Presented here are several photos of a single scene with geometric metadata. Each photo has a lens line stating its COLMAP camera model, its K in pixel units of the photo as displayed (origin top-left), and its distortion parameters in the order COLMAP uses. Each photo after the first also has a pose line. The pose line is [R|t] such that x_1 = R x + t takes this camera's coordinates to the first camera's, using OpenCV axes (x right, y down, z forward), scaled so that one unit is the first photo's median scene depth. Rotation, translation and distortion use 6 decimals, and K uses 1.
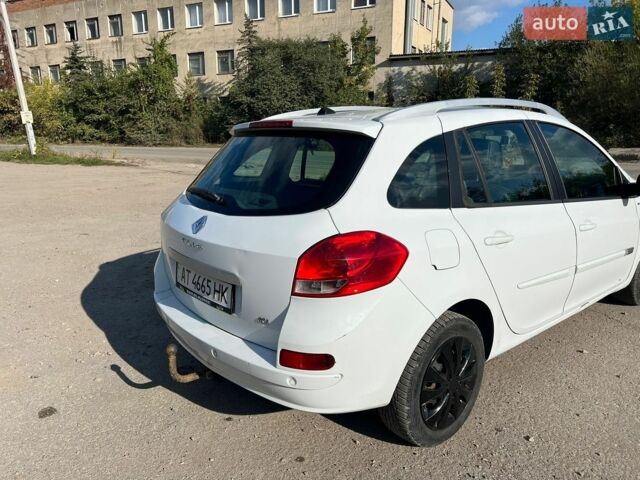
lens RADIAL K [[485.3, 0, 320.0], [0, 485.3, 240.0], [0, 0, 1]] dist [0.009457, -0.027122]
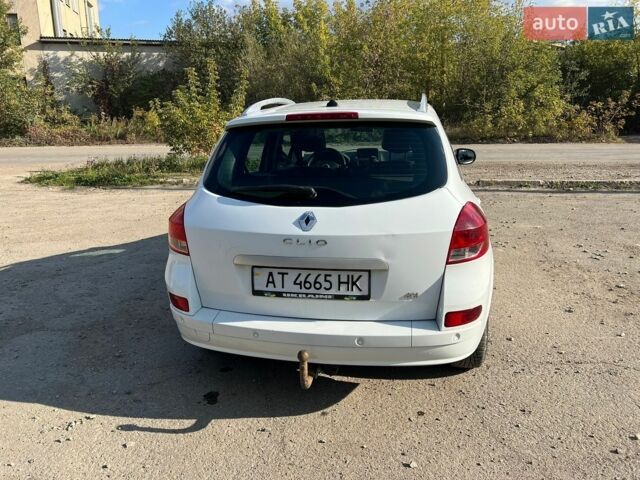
lens RADIAL K [[479.3, 0, 315.2], [0, 479.3, 230.6], [0, 0, 1]] dist [0.061527, -0.066150]
pose [[0.780291, -0.154456, 0.606044, -0.069127], [0.153844, 0.986652, 0.053380, -0.005199], [-0.606200, 0.051584, 0.793638, 0.019720]]
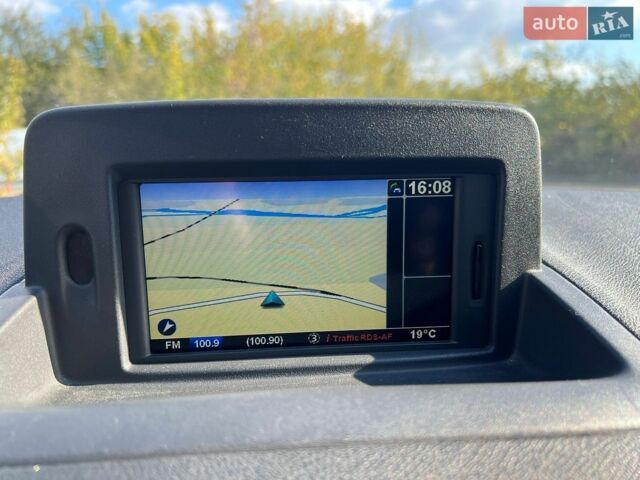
lens RADIAL K [[485.3, 0, 320.0], [0, 485.3, 240.0], [0, 0, 1]] dist [0.009457, -0.027122]
pose [[0.583141, -0.125453, 0.802626, 0.073615], [0.183335, 0.982838, 0.020420, -0.022967], [-0.791413, 0.135242, 0.596134, 0.157610]]
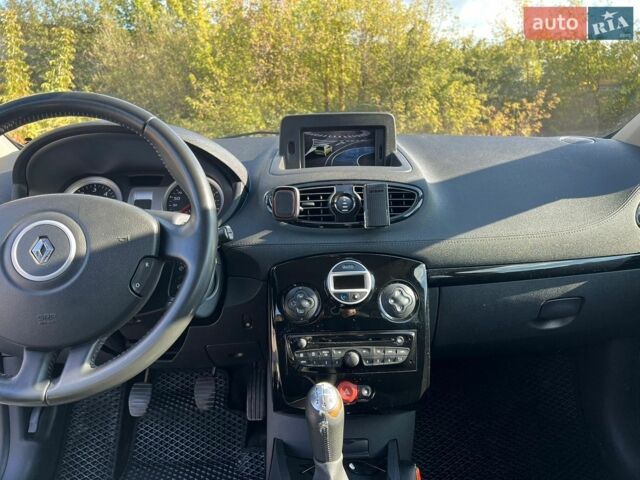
lens RADIAL K [[485.3, 0, 320.0], [0, 485.3, 240.0], [0, 0, 1]] dist [0.009457, -0.027122]
pose [[0.618107, -0.186123, 0.763743, 0.033082], [0.182369, 0.979011, 0.090989, -0.016956], [-0.764647, 0.083042, 0.639076, 0.129565]]
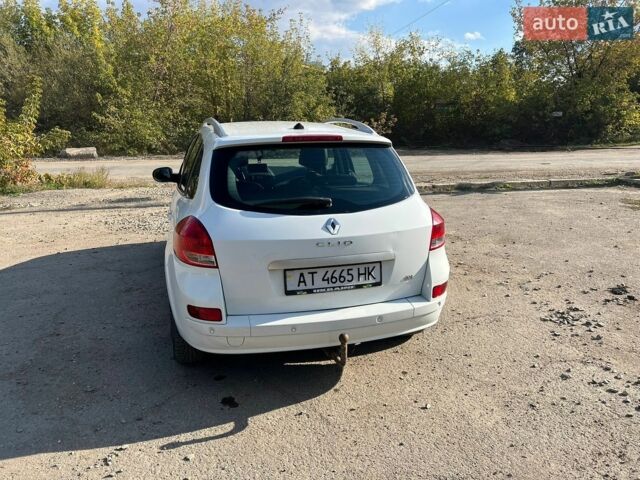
lens RADIAL K [[479.3, 0, 315.2], [0, 479.3, 230.6], [0, 0, 1]] dist [0.061527, -0.066150]
pose [[0.426839, -0.188017, 0.884566, -0.108000], [0.203804, 0.972984, 0.108467, -0.012960], [-0.881063, 0.133981, 0.453627, 0.044016]]
